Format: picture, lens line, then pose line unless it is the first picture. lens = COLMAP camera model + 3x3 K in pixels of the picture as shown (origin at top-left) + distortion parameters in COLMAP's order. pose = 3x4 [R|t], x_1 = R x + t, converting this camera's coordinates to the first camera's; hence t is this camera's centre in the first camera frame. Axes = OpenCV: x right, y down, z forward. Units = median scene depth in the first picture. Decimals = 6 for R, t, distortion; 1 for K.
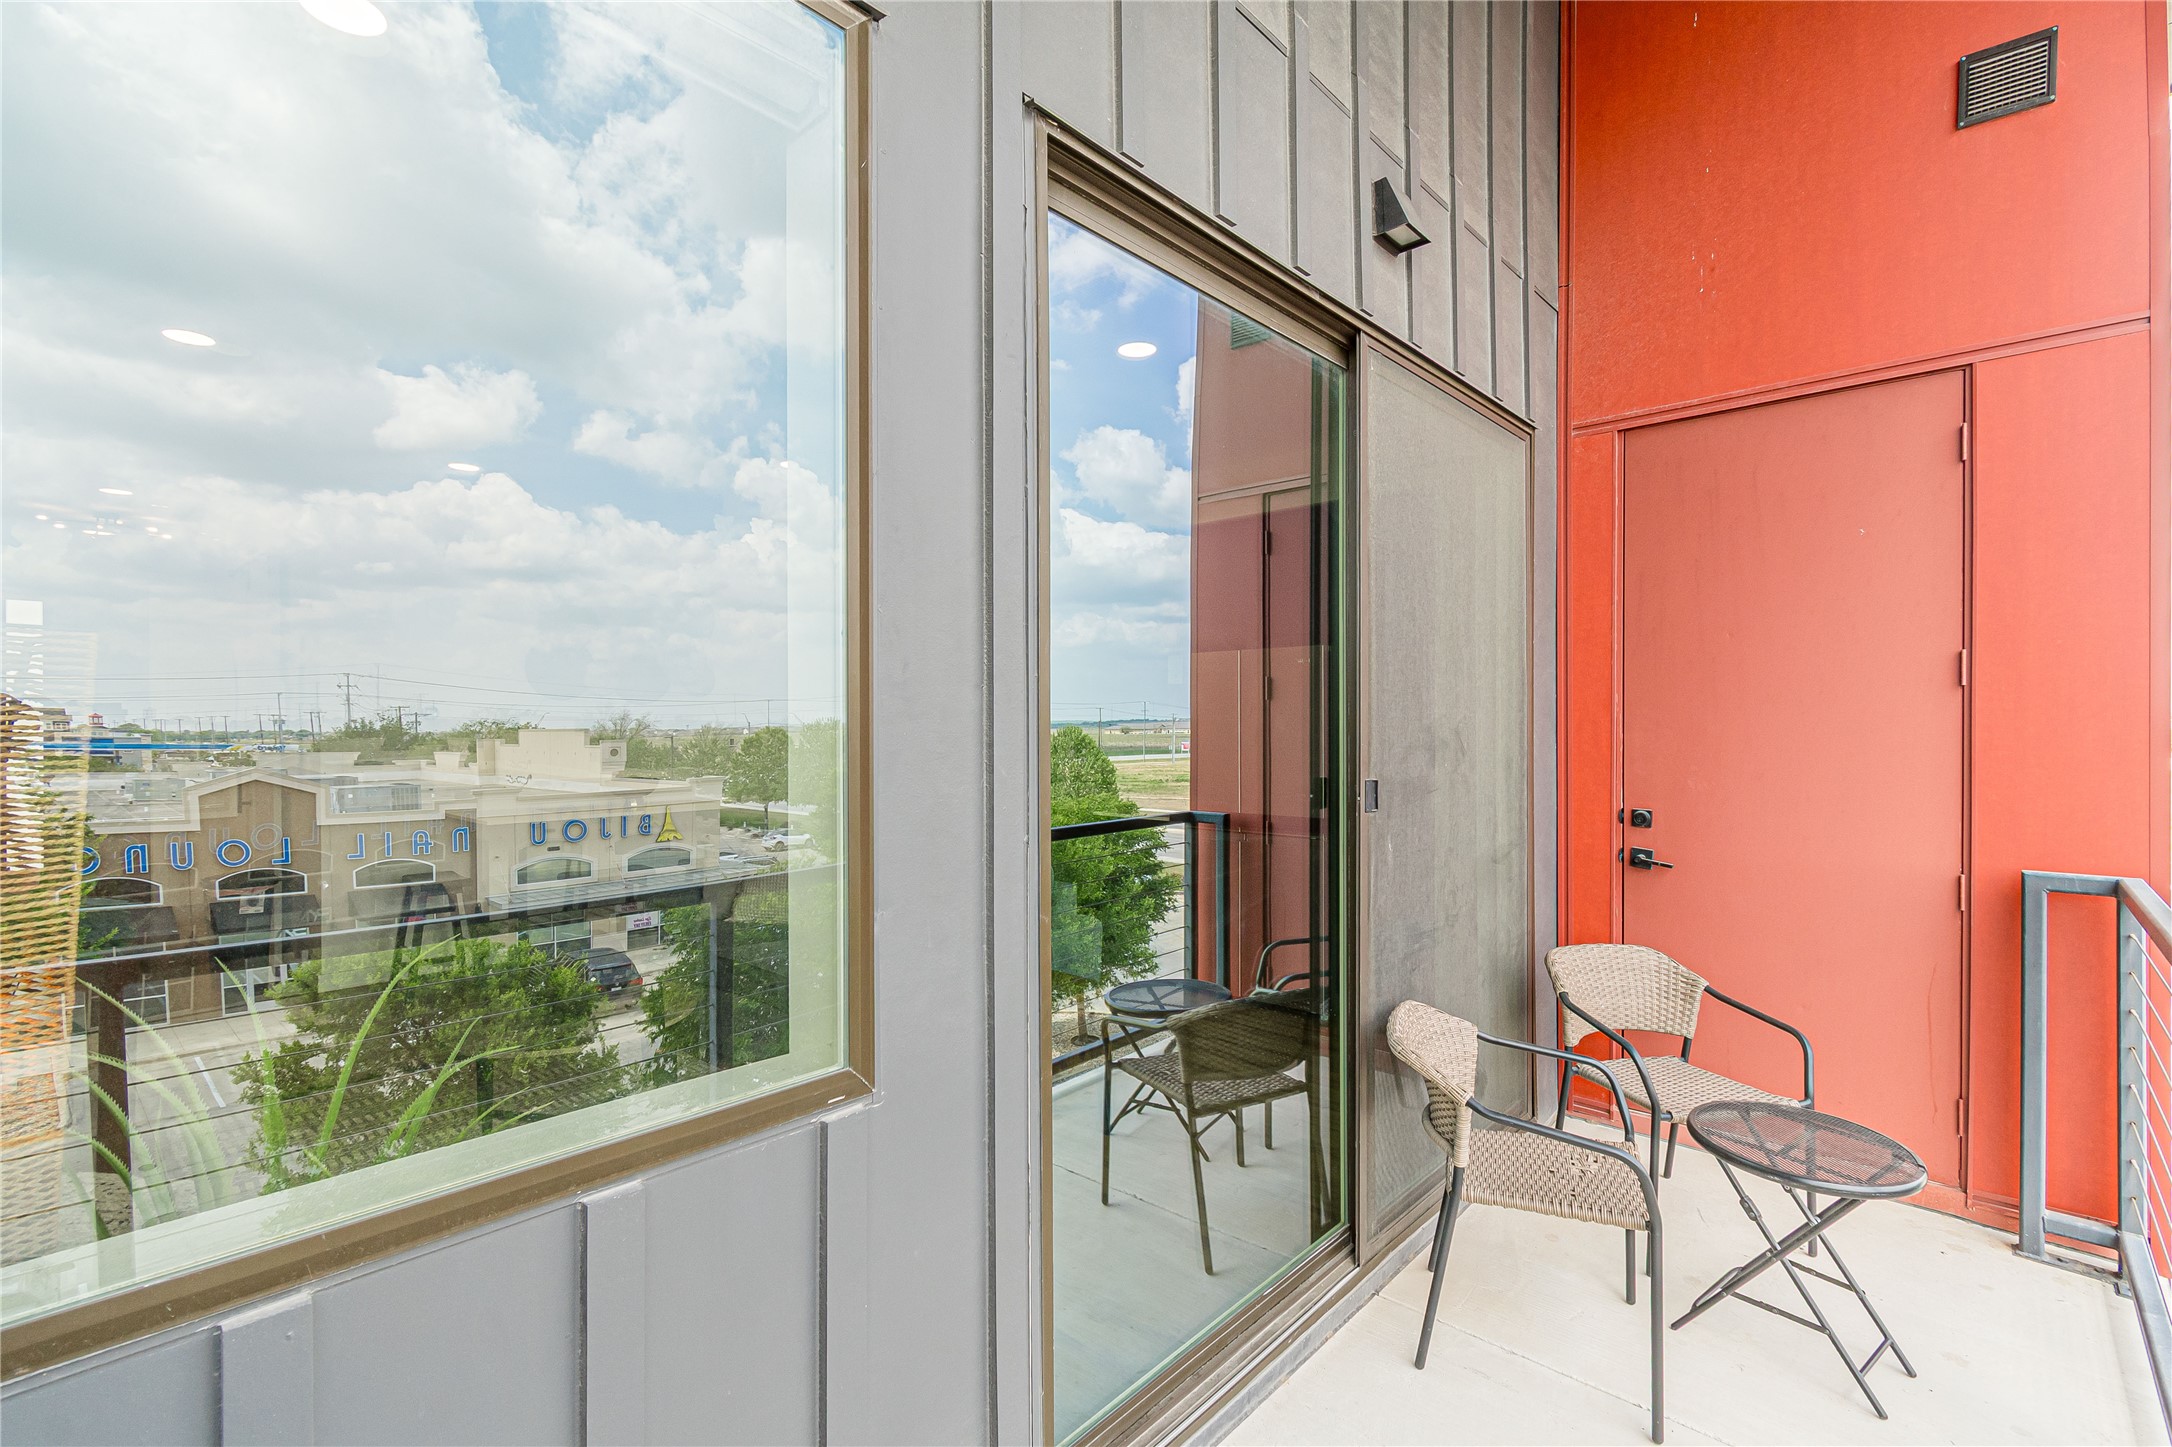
lens RADIAL K [[958.5, 0, 1087.8], [0, 958.5, 733.8], [0, 0, 1]] dist [-0.000519, -0.000959]
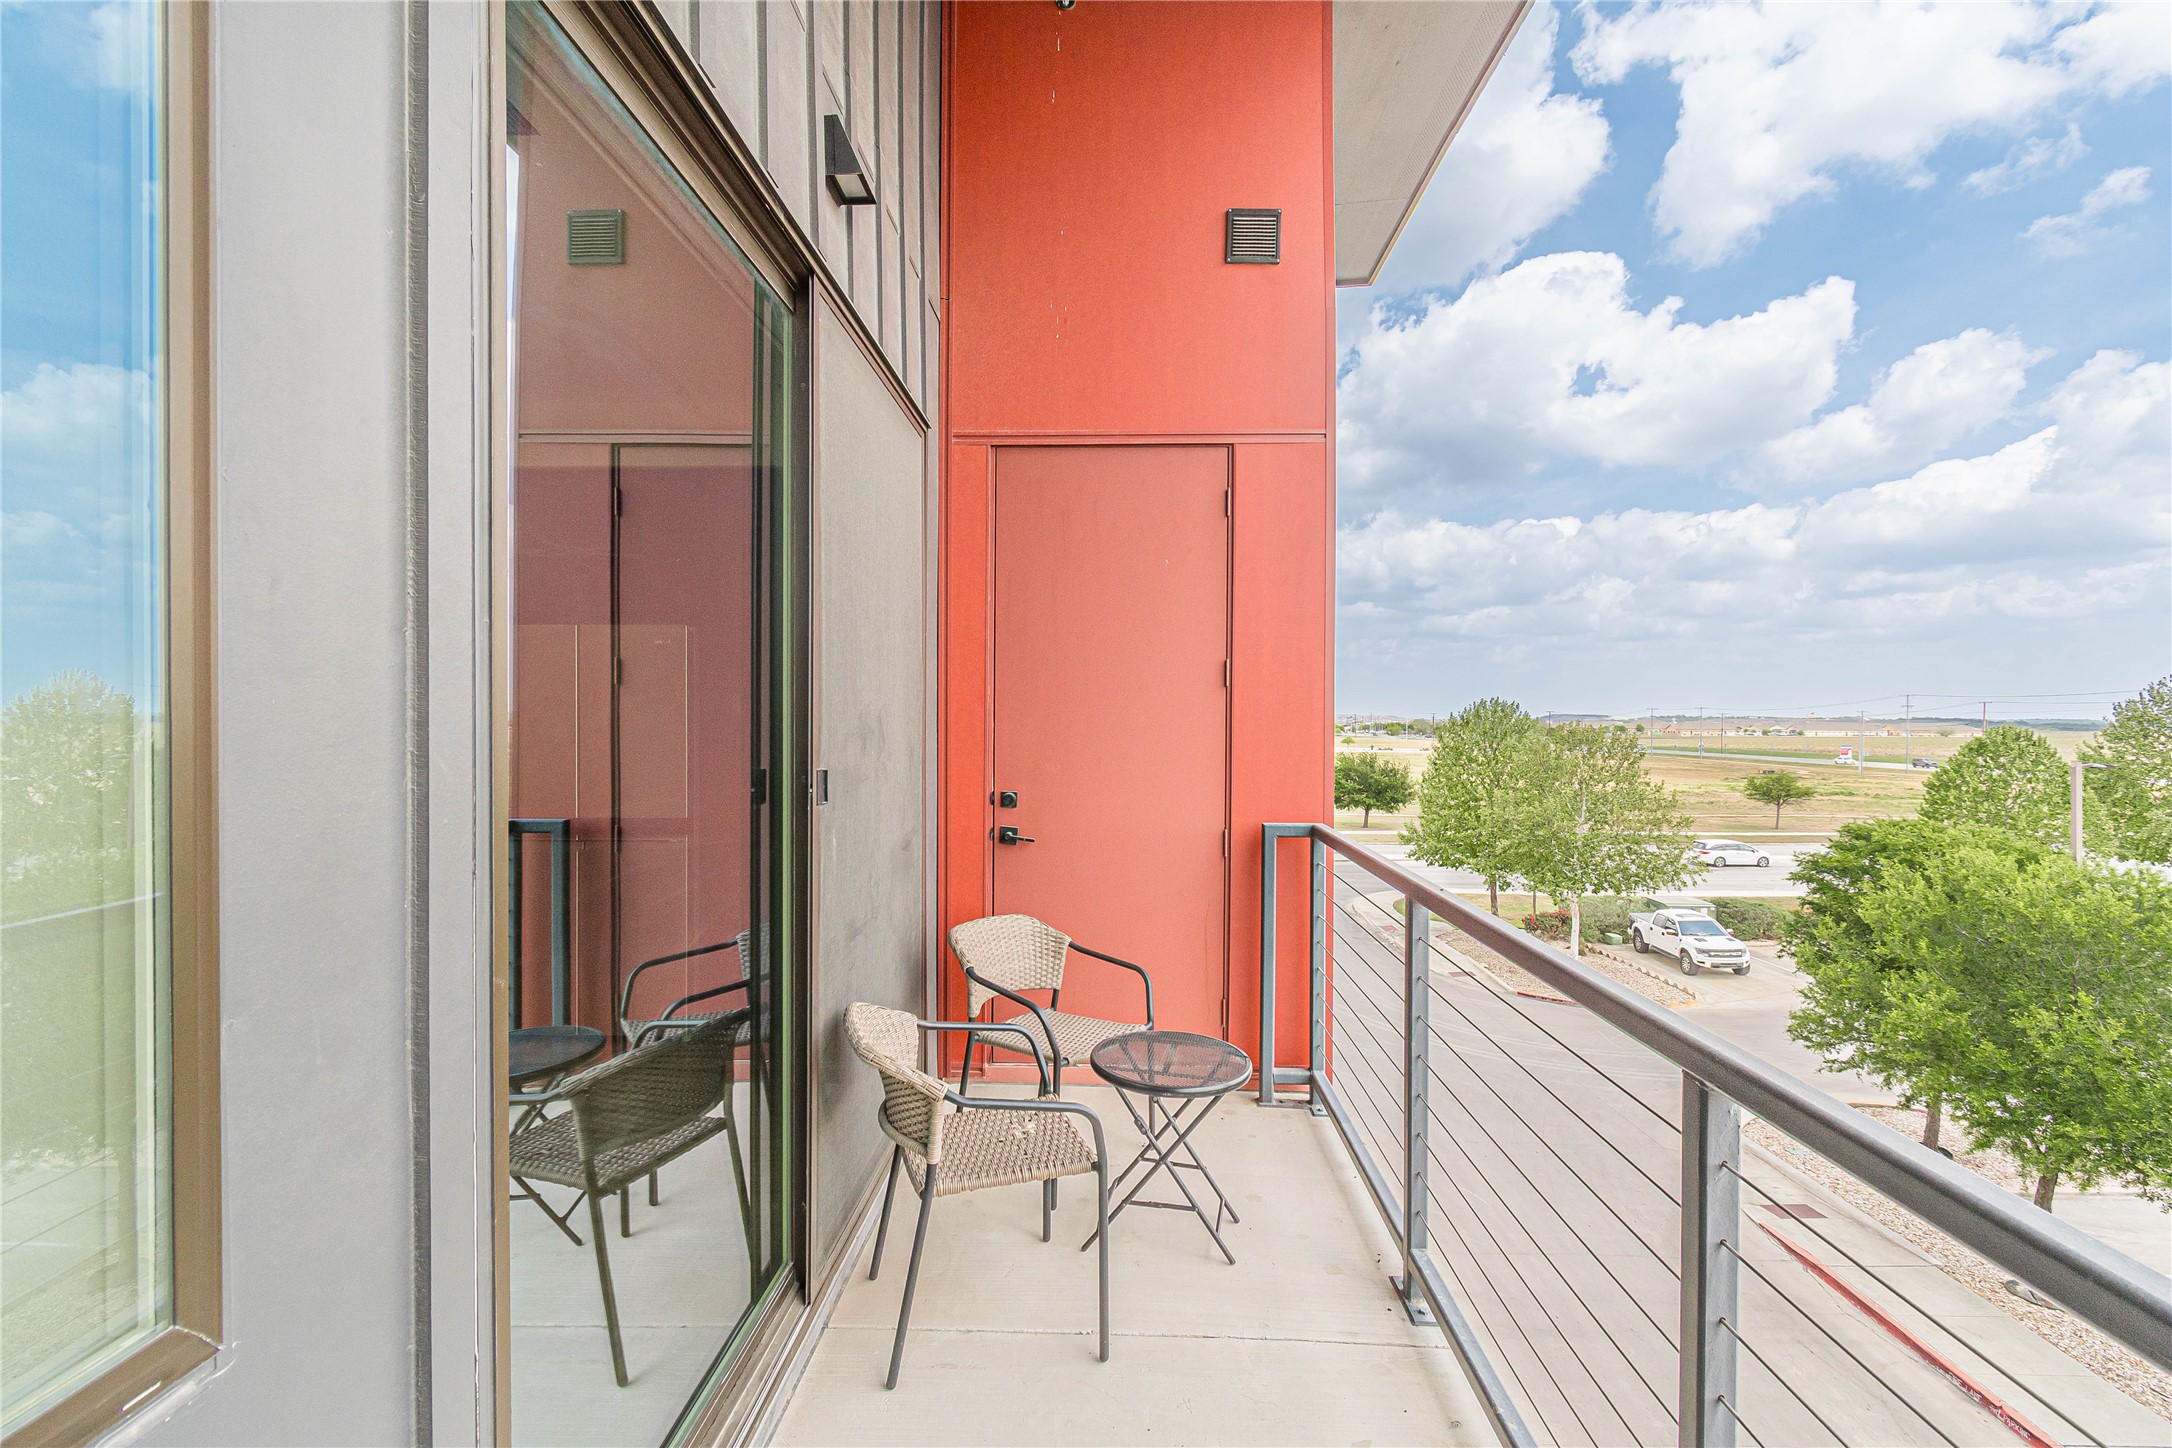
lens RADIAL K [[958.5, 0, 1087.8], [0, 958.5, 734.3], [0, 0, 1]] dist [-0.000519, -0.000959]
pose [[0.756420, -0.003968, 0.654074, -0.100680], [0.000593, 0.999985, 0.005381, 0.008772], [-0.654085, -0.003682, 0.756412, 0.128968]]
